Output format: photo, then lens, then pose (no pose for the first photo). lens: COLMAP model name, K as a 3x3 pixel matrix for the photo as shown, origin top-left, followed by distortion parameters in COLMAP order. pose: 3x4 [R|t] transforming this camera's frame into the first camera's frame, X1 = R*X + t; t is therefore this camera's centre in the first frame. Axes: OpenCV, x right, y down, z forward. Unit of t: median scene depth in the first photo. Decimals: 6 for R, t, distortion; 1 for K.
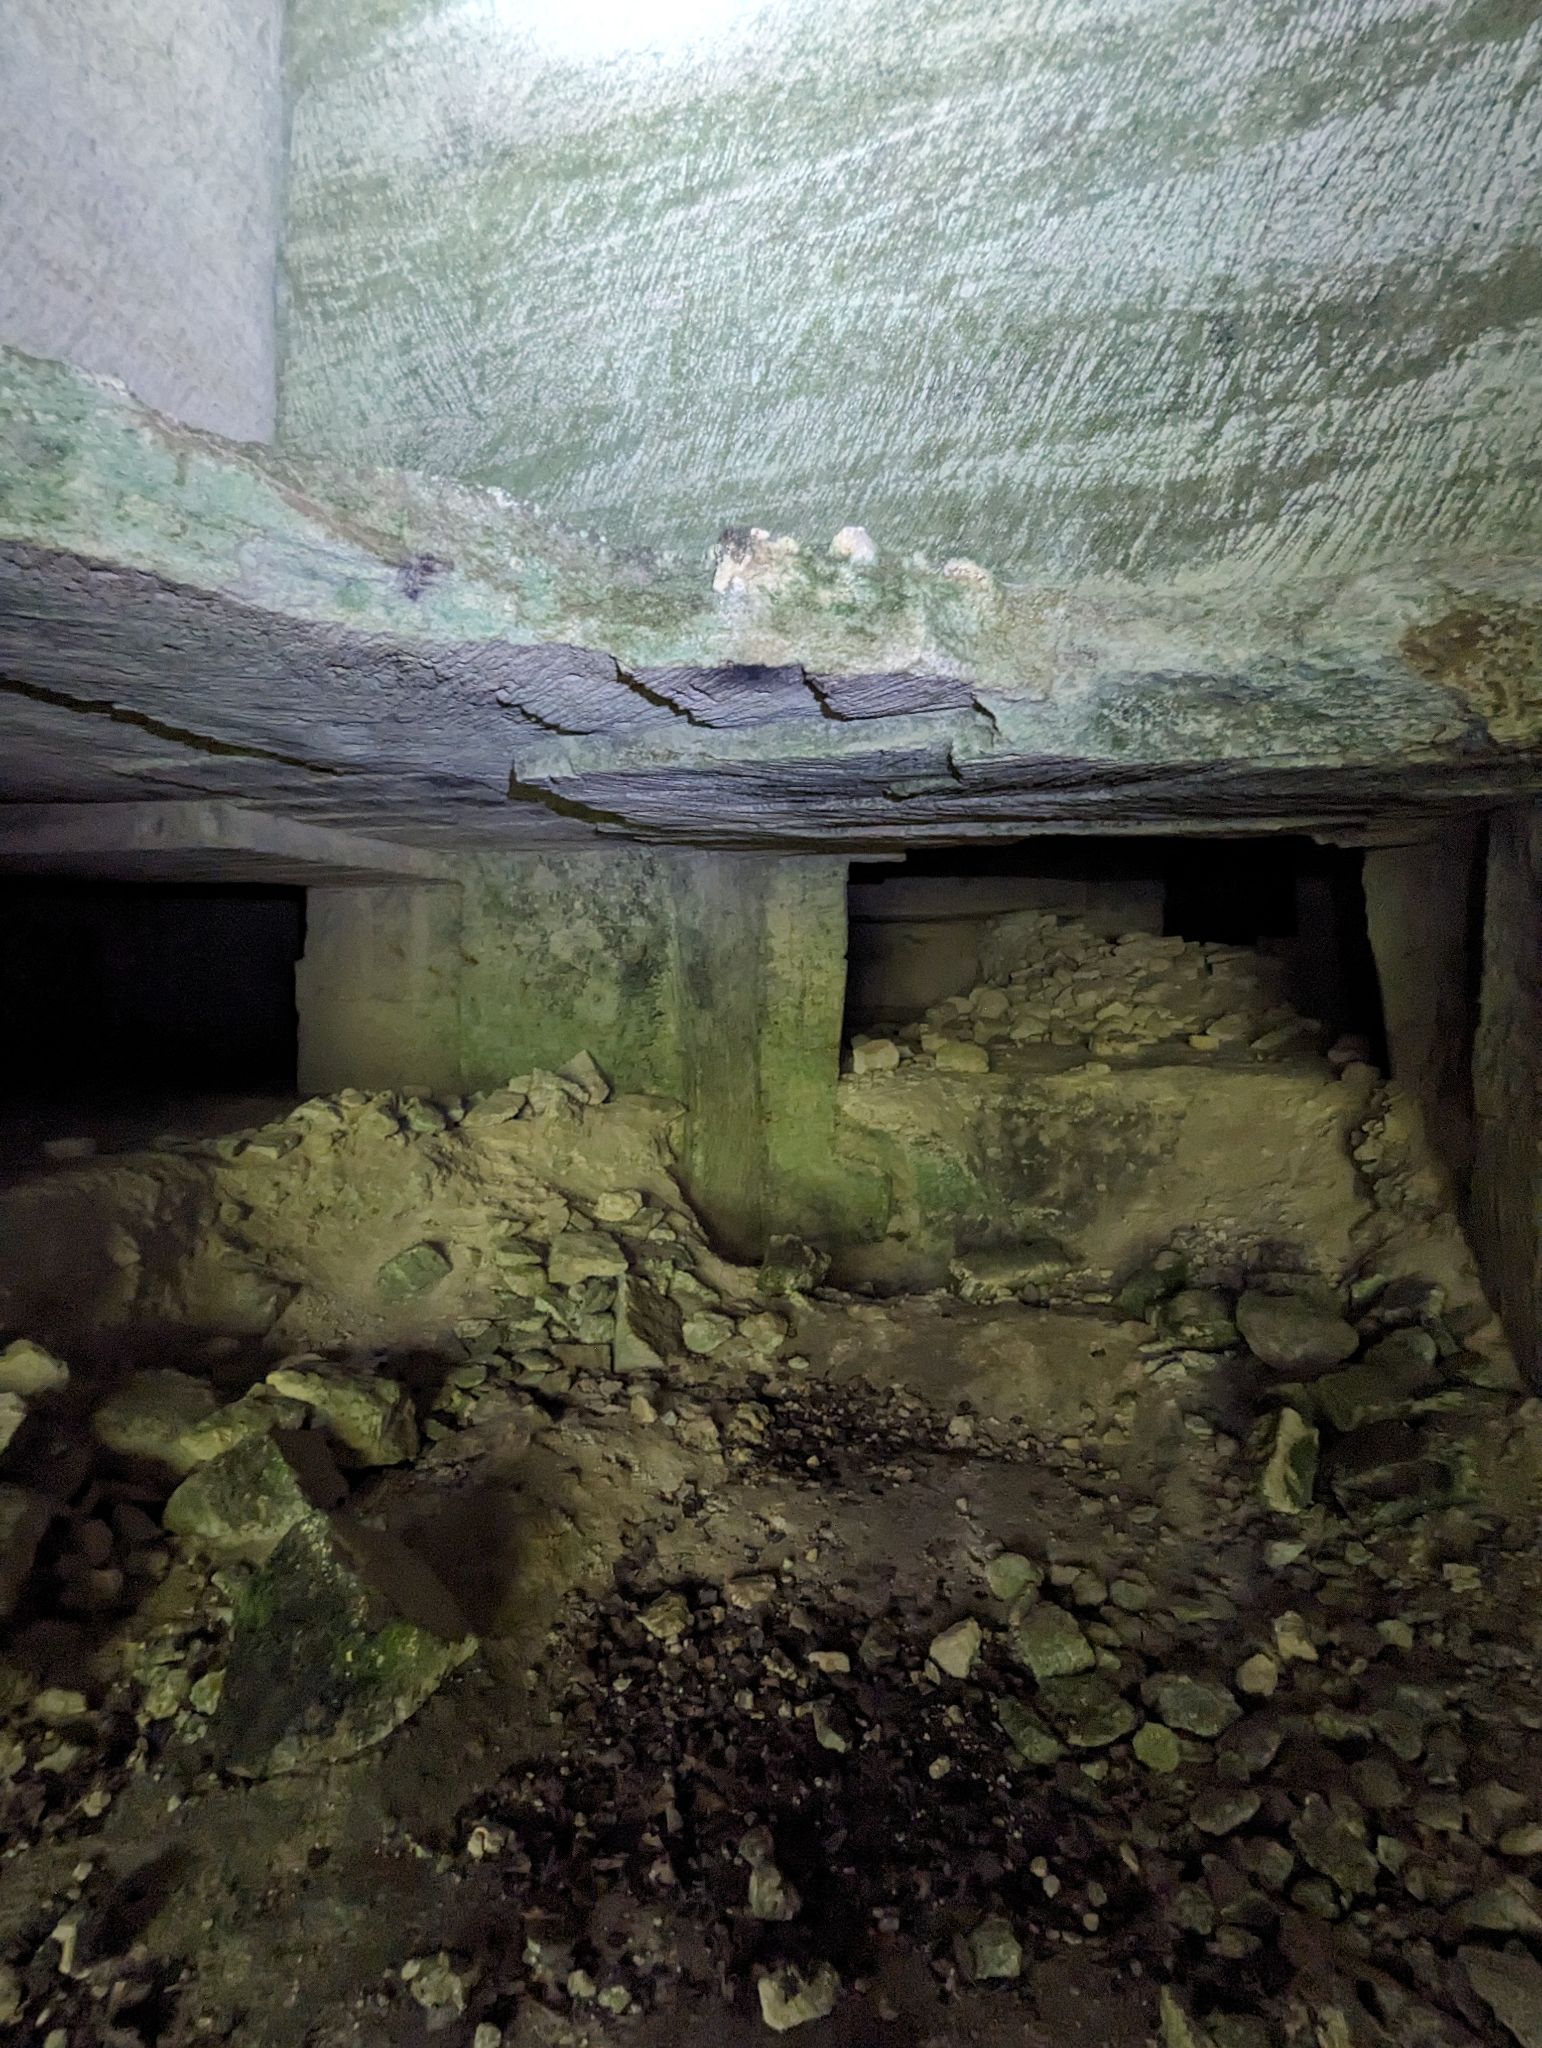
lens RADIAL K [[962.9, 0, 761.1], [0, 962.9, 1025.9], [0, 0, 1]] dist [-0.002202, 0.000024]
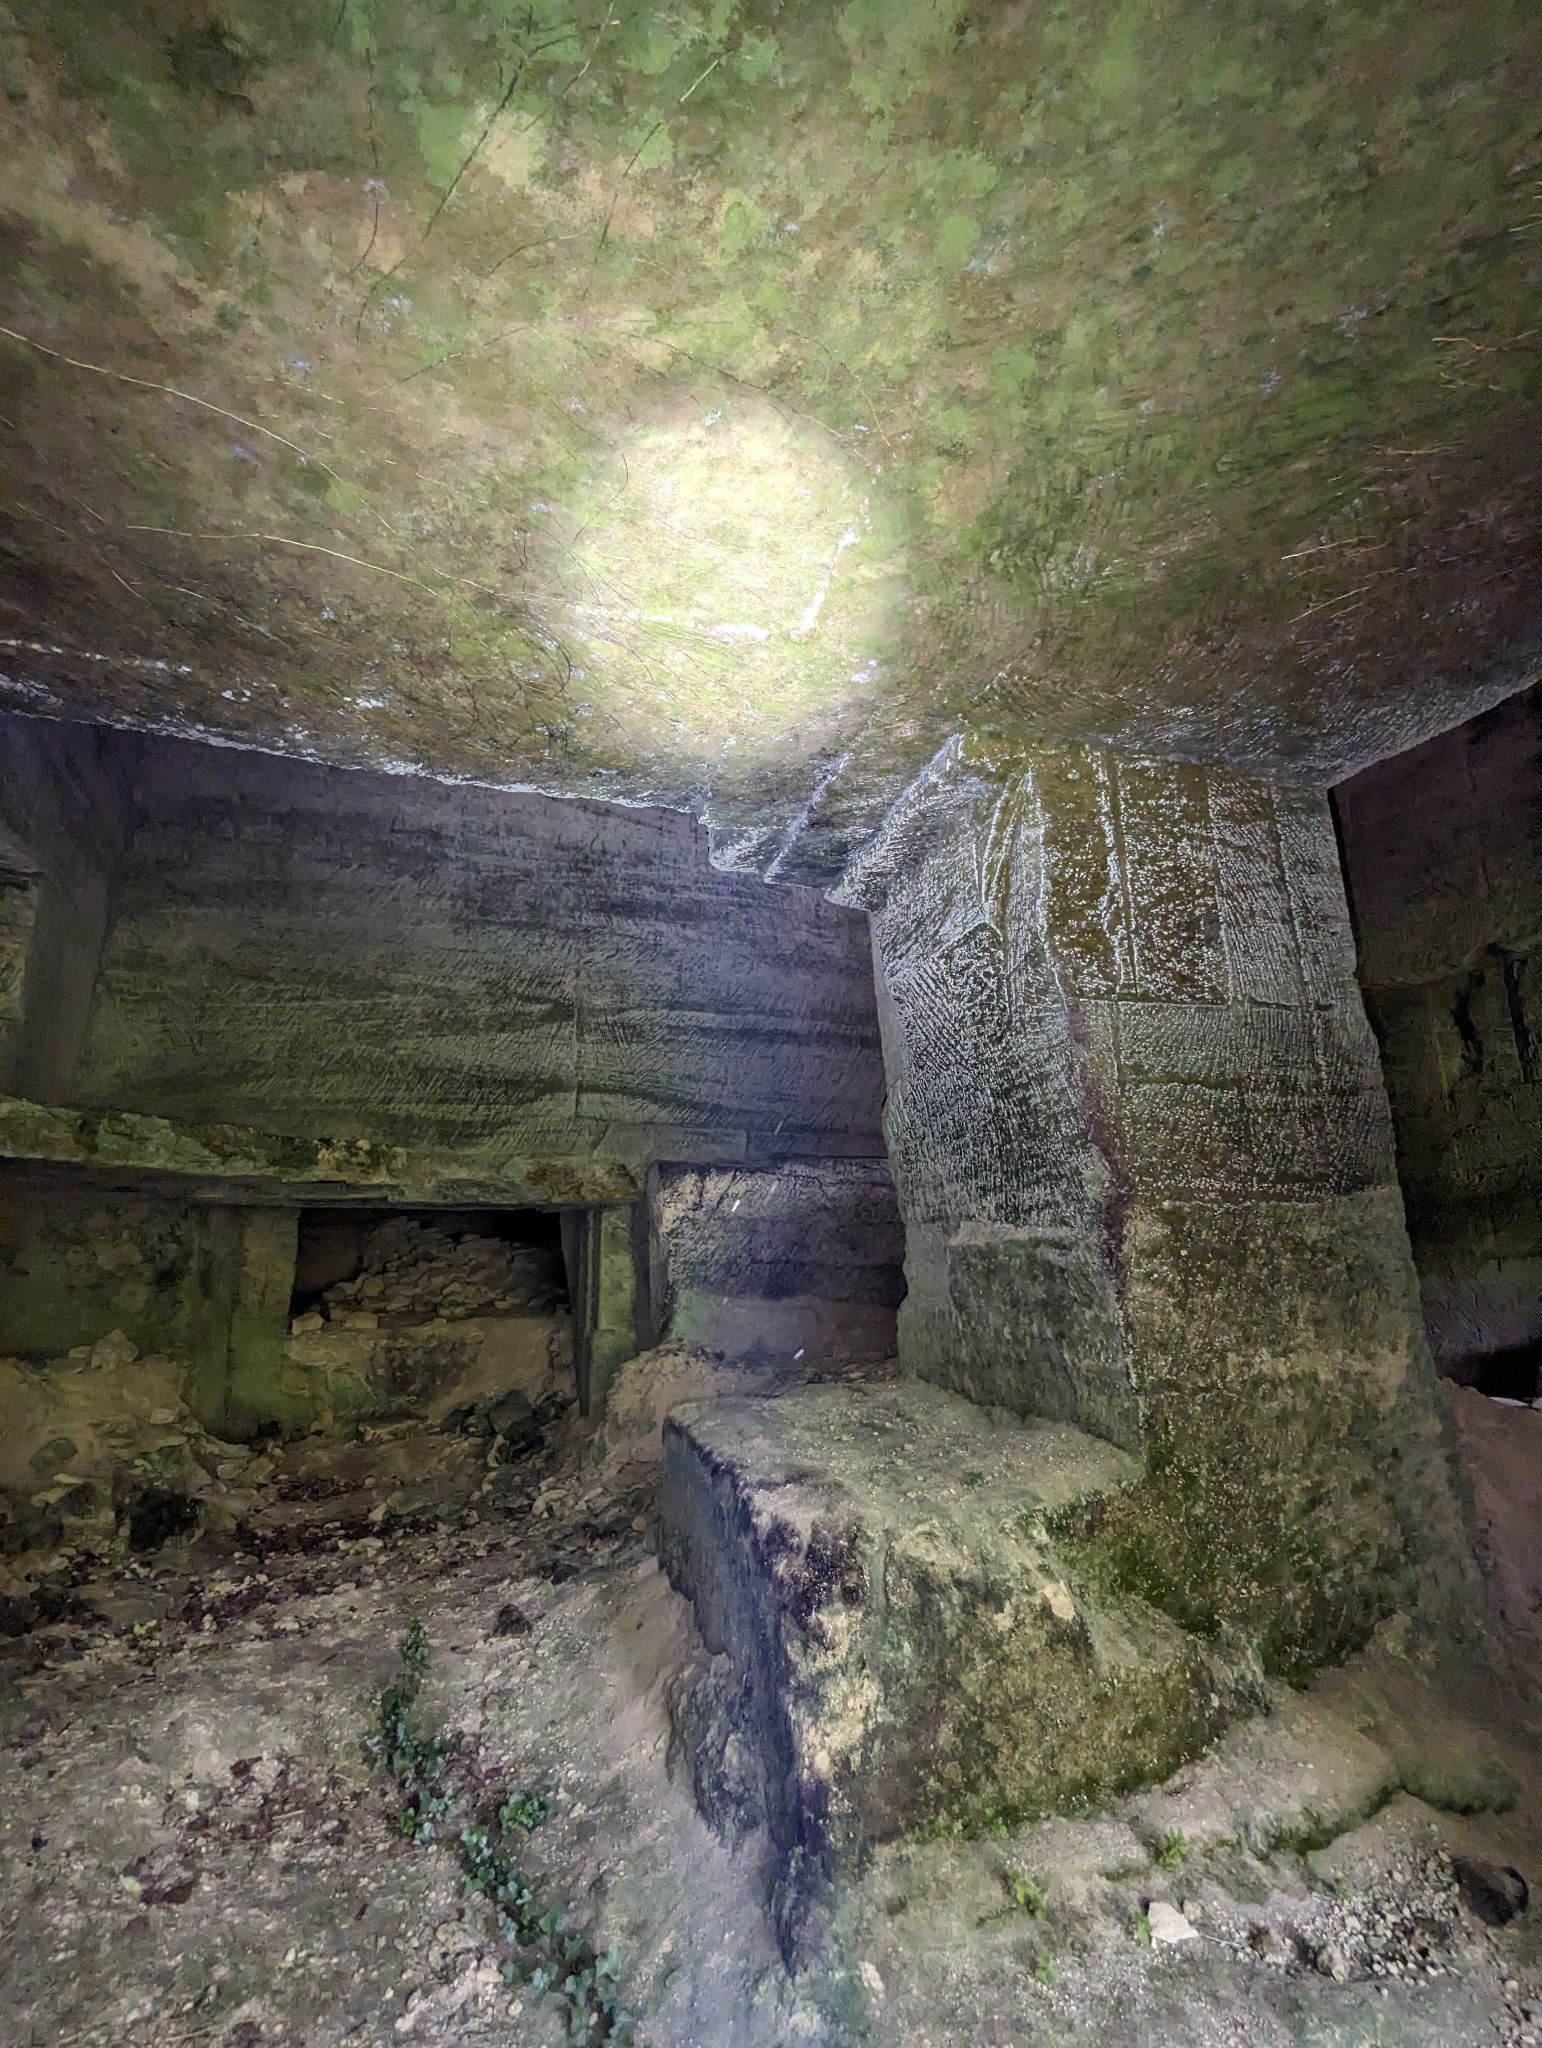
lens RADIAL K [[962.9, 0, 761.1], [0, 962.9, 1025.9], [0, 0, 1]] dist [-0.002202, 0.000024]
pose [[0.805347, 0.115755, 0.581393, -0.426435], [0.050760, 0.963683, -0.262181, 0.019754], [-0.590627, 0.240658, 0.770223, -1.341961]]
